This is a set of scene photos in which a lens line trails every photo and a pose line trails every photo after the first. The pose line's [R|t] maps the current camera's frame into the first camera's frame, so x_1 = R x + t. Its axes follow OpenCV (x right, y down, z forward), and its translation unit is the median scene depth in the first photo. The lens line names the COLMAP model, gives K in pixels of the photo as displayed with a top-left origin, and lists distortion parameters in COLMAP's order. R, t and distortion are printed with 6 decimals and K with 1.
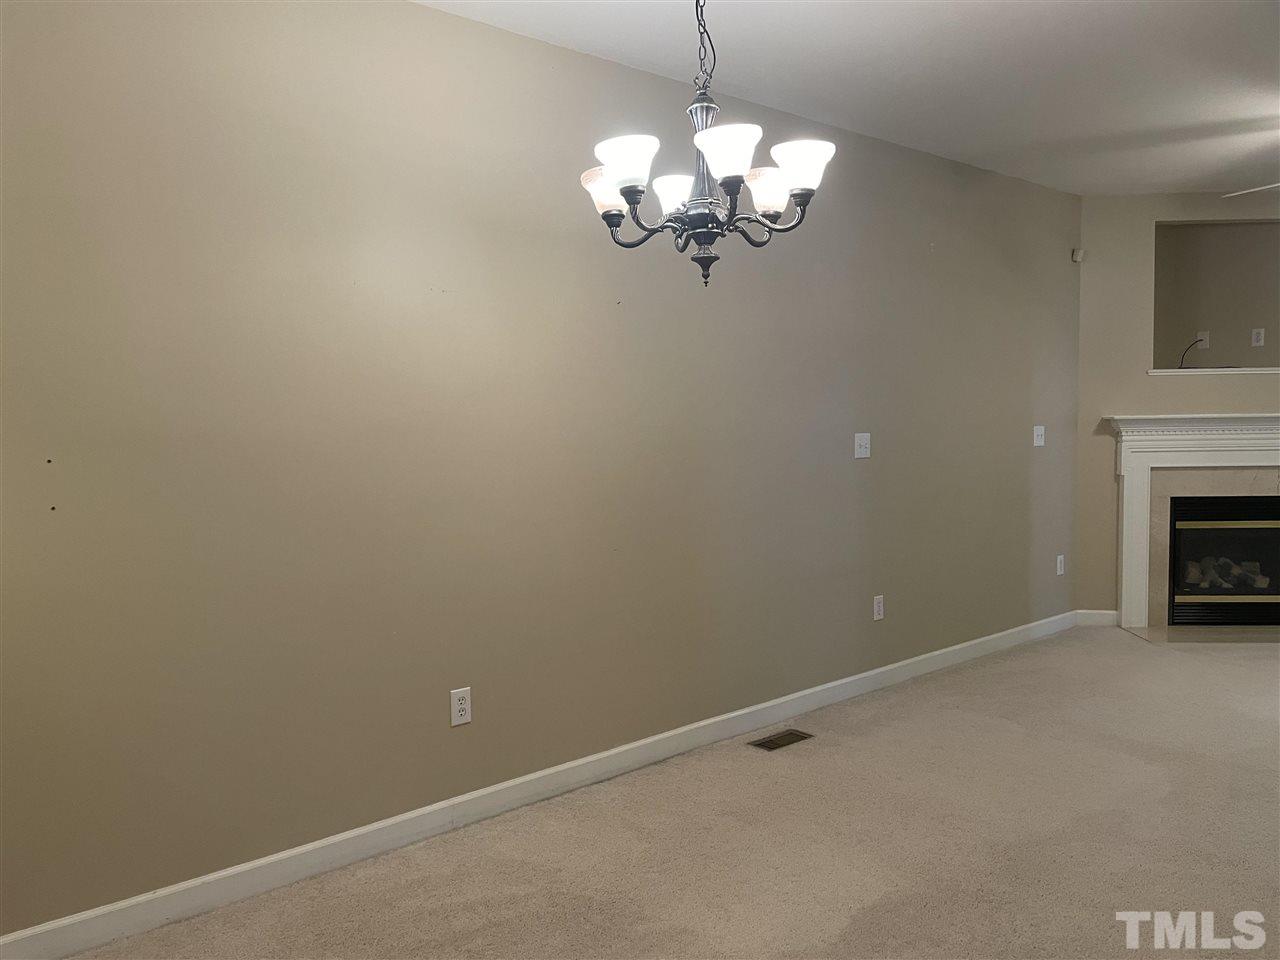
lens RADIAL K [[962.9, 0, 636.6], [0, 962.9, 490.4], [0, 0, 1]] dist [0.097780, -0.138296]
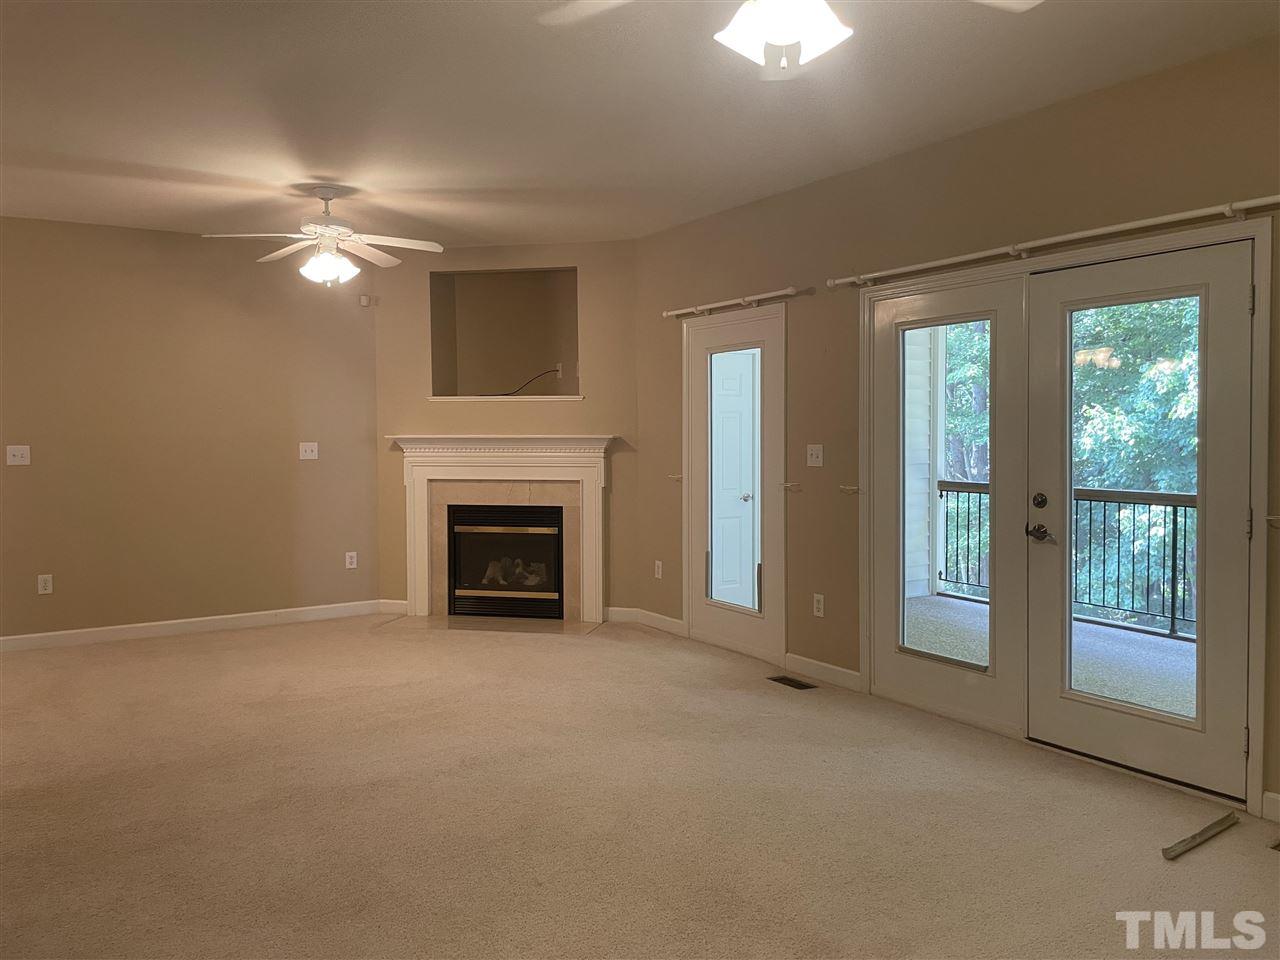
lens RADIAL K [[974.1, 0, 643.8], [0, 974.1, 468.0], [0, 0, 1]] dist [0.106766, -0.154960]
pose [[0.988248, 0.019309, -0.151637, 0.951218], [-0.023888, 0.999310, -0.028436, -0.009593], [0.150984, 0.031725, 0.988027, -0.126286]]
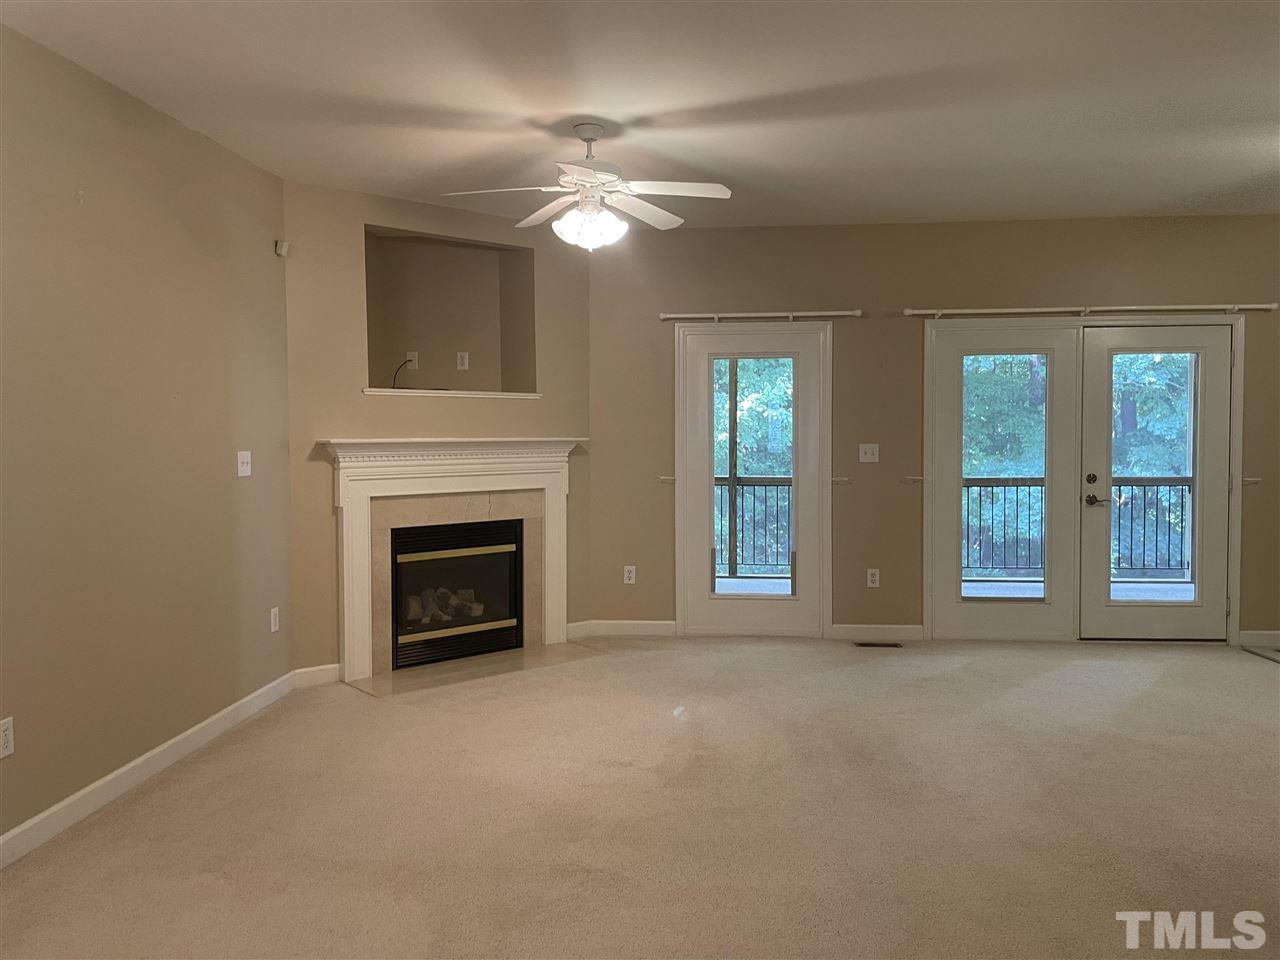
lens RADIAL K [[974.1, 0, 643.8], [0, 974.1, 468.0], [0, 0, 1]] dist [0.106766, -0.154960]
pose [[0.712484, -0.012965, 0.701568, 0.072907], [0.040247, 0.998938, -0.022413, -0.019643], [-0.700533, 0.044205, 0.712250, 0.181495]]
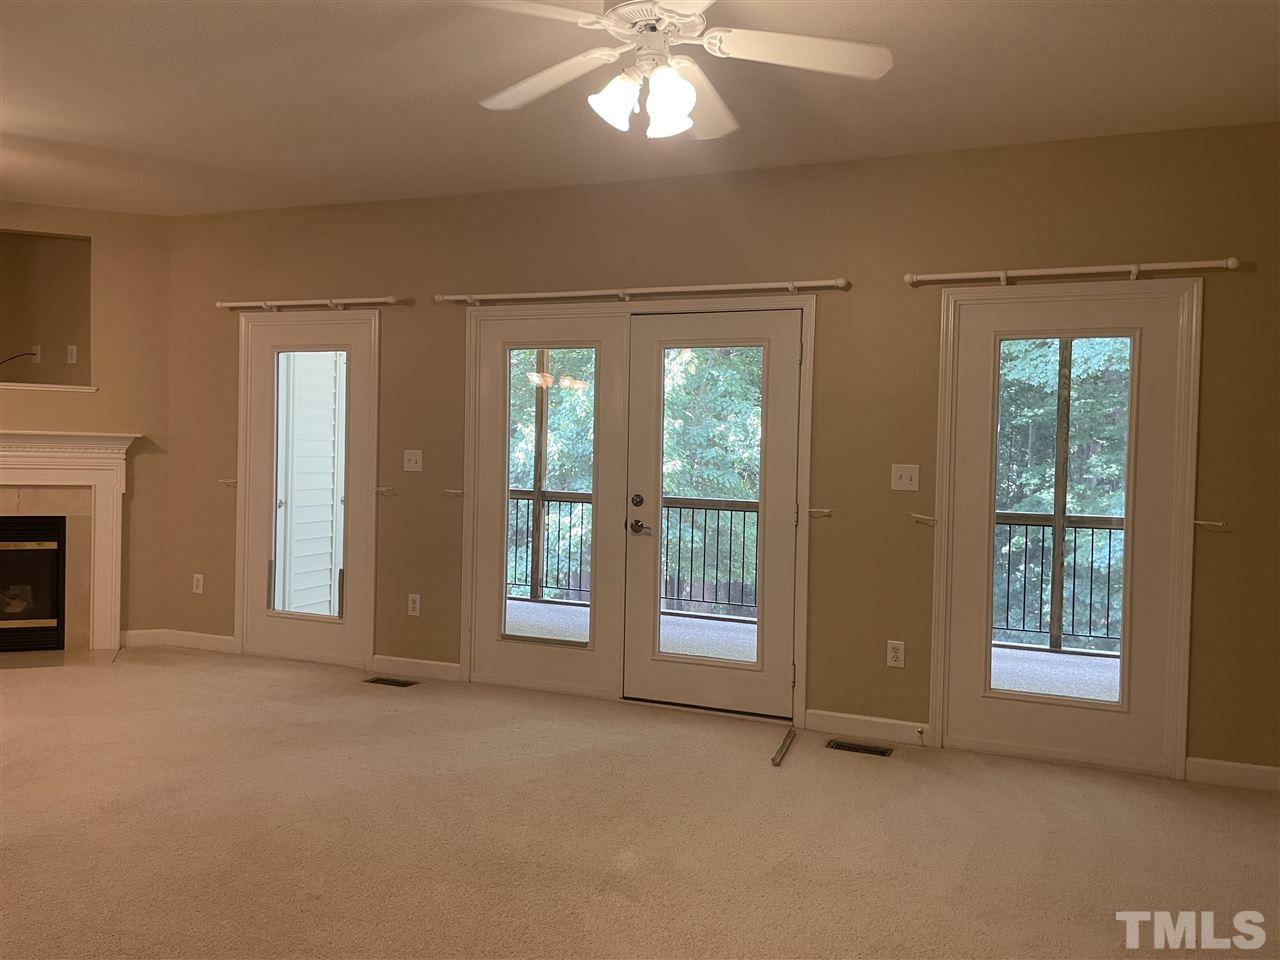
lens RADIAL K [[974.1, 0, 643.8], [0, 974.1, 468.0], [0, 0, 1]] dist [0.106766, -0.154960]
pose [[0.892491, 0.031887, 0.449937, 0.753423], [-0.010425, 0.998690, -0.050099, 0.000757], [-0.450945, 0.040022, 0.891654, -0.147692]]
